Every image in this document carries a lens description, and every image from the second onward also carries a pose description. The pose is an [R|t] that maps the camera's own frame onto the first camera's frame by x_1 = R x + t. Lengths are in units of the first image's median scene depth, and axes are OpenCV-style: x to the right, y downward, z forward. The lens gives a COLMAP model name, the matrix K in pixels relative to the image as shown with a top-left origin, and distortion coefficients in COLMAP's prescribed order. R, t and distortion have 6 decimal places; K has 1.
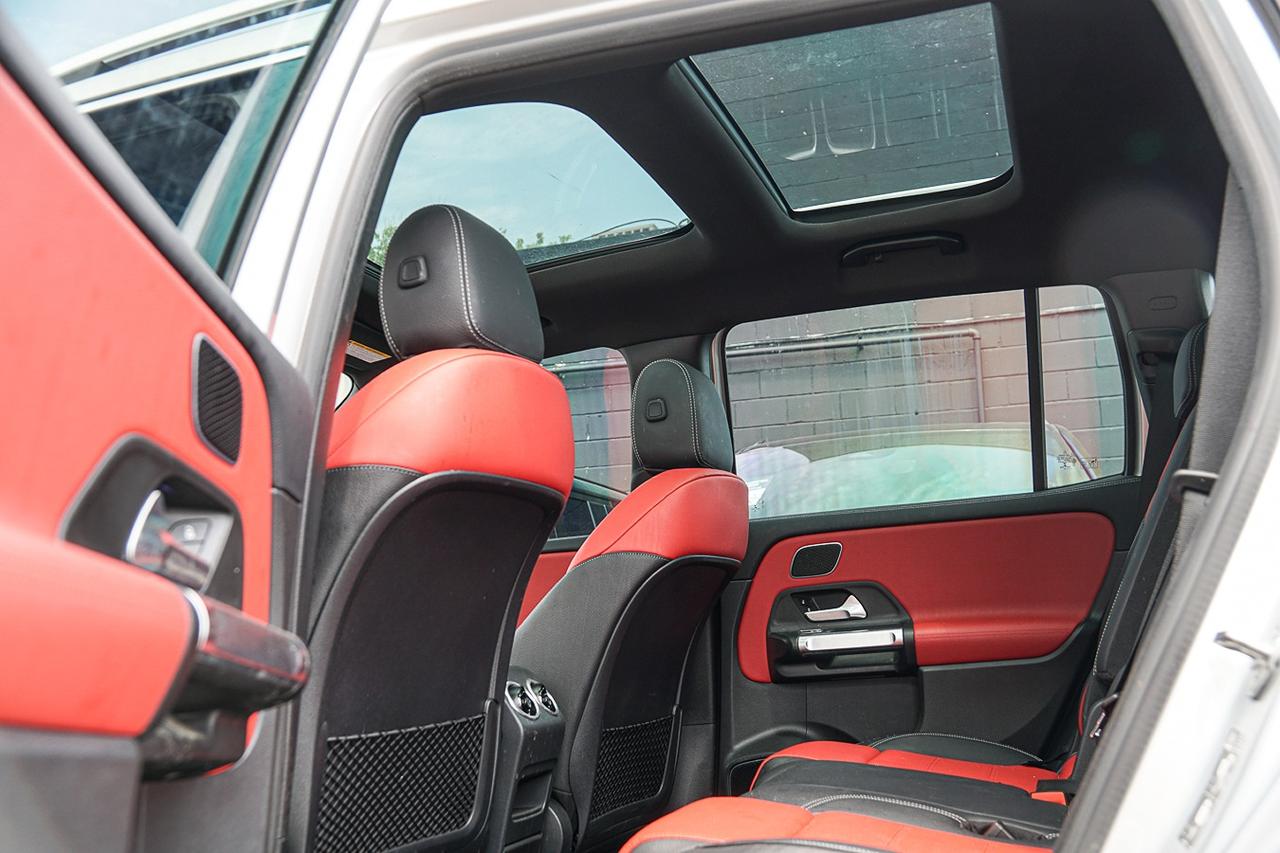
lens RADIAL K [[1223.7, 0, 642.4], [0, 1223.7, 425.6], [0, 0, 1]] dist [-0.024797, 0.021963]
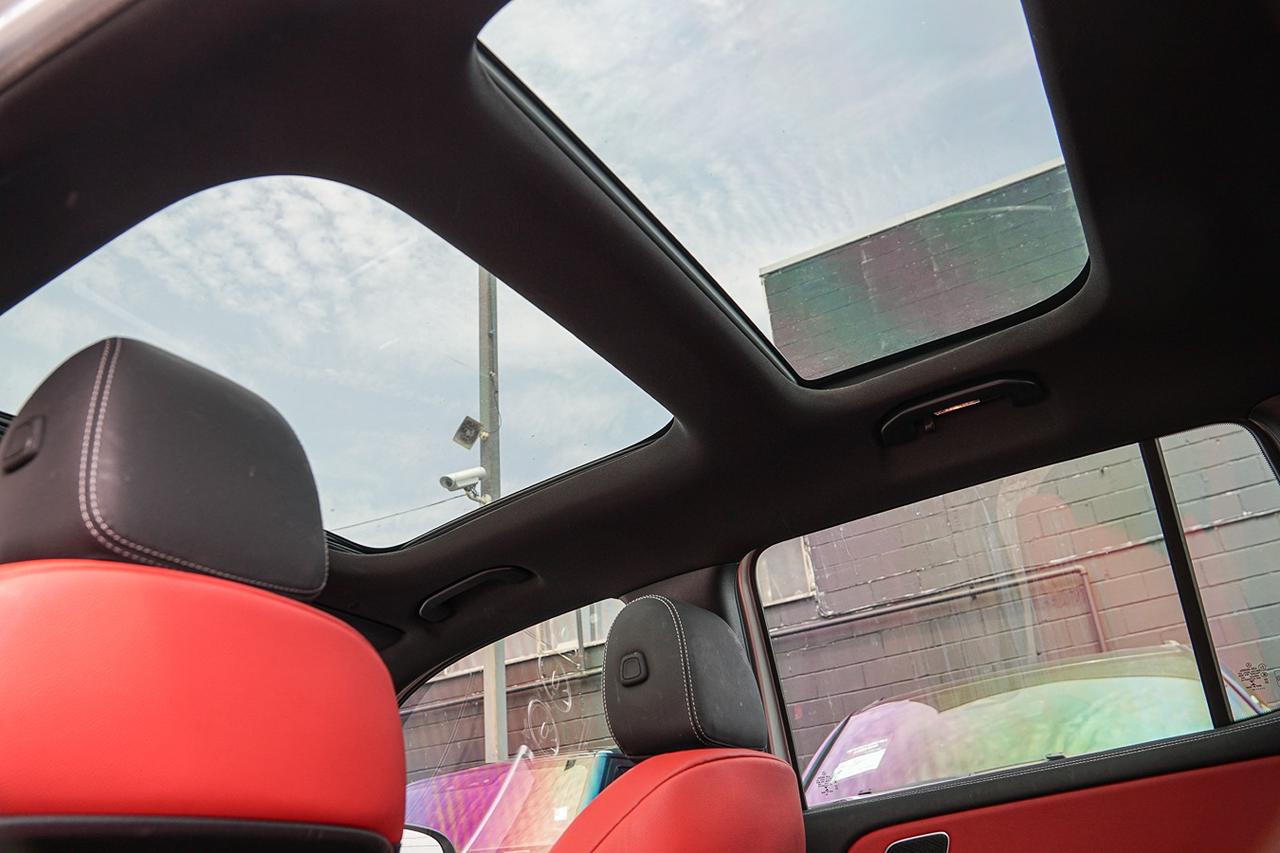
lens RADIAL K [[1026.0, 0, 632.3], [0, 1026.0, 428.7], [0, 0, 1]] dist [-0.134299, 0.096881]
pose [[0.982712, -0.131552, -0.130276, 0.092802], [0.092833, 0.958923, -0.268045, 0.010412], [0.160186, 0.251317, 0.954557, 0.375141]]
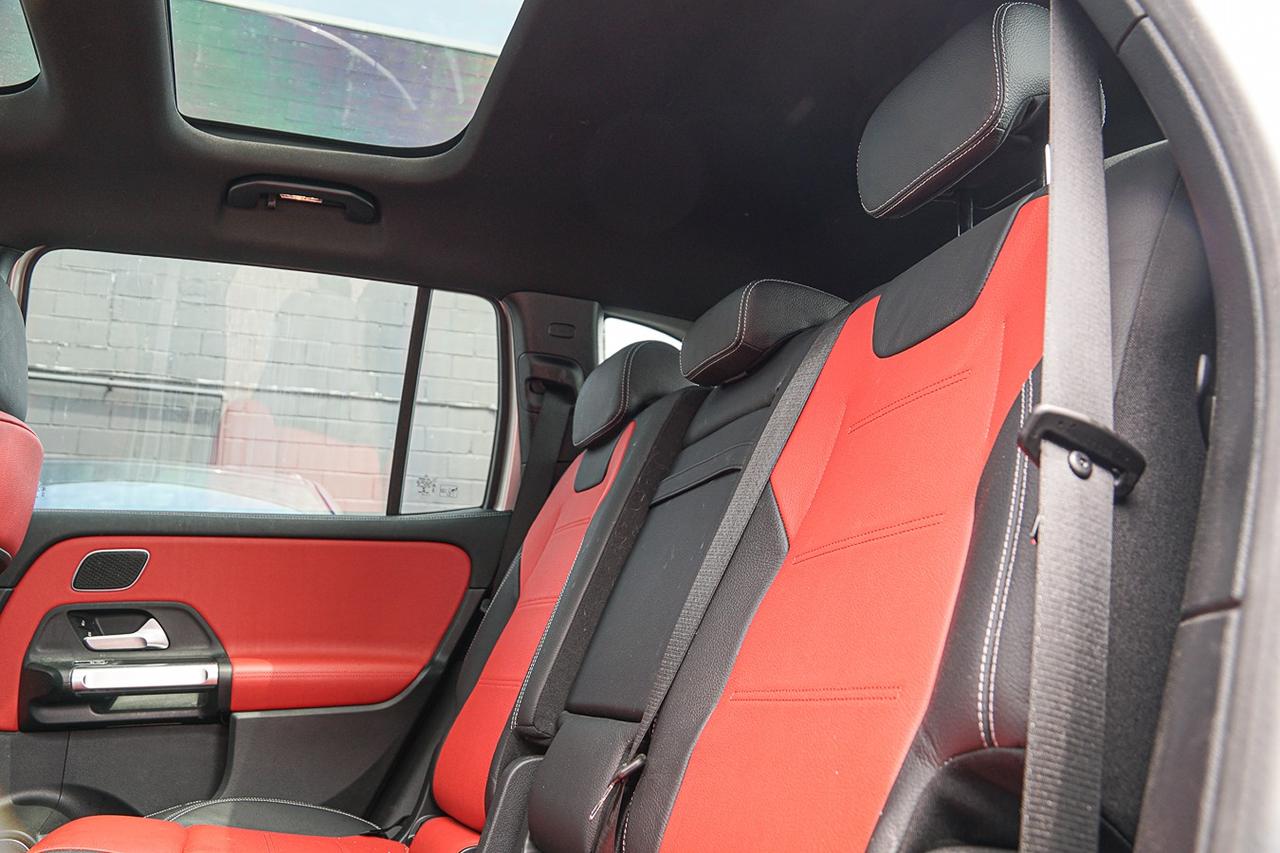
lens RADIAL K [[1024.1, 0, 649.3], [0, 1024.1, 420.0], [0, 0, 1]] dist [-0.130959, 0.087444]
pose [[0.752368, 0.177818, 0.634290, -0.015366], [-0.123116, 0.983869, -0.129785, 0.058528], [-0.647136, 0.019555, 0.762124, 0.315333]]
